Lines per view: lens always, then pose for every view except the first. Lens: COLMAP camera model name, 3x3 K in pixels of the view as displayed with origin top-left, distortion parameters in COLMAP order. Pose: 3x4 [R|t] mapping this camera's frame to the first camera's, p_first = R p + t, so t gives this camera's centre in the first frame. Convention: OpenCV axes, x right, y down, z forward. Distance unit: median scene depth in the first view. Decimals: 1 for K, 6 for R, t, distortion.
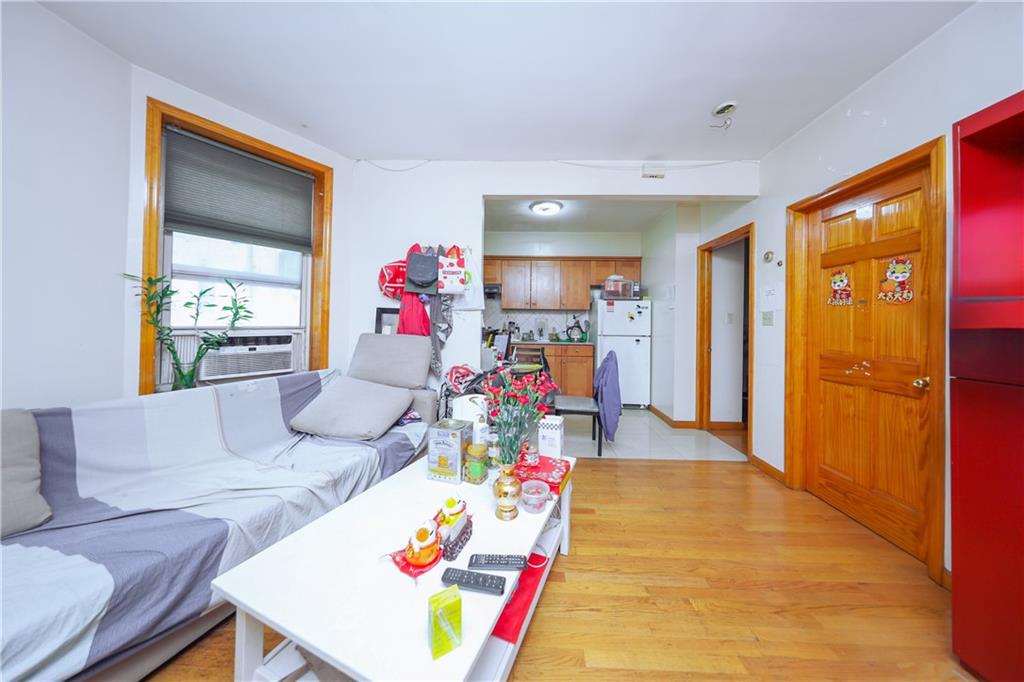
lens RADIAL K [[297.3, 0, 514.0], [0, 297.3, 320.3], [0, 0, 1]] dist [-0.000051, -0.000024]
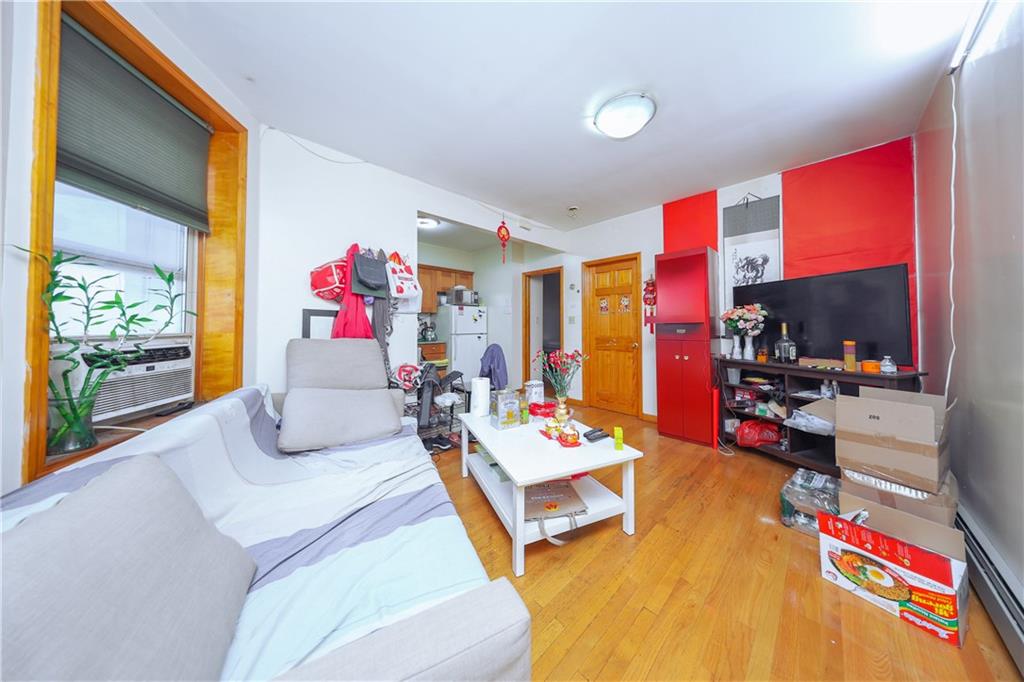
lens RADIAL K [[297.3, 0, 514.0], [0, 297.3, 320.3], [0, 0, 1]] dist [-0.000051, -0.000024]
pose [[0.705832, -0.002844, 0.708374, -0.667827], [0.006513, 0.999976, -0.002475, -0.003157], [-0.708350, 0.006361, 0.705833, -0.044266]]
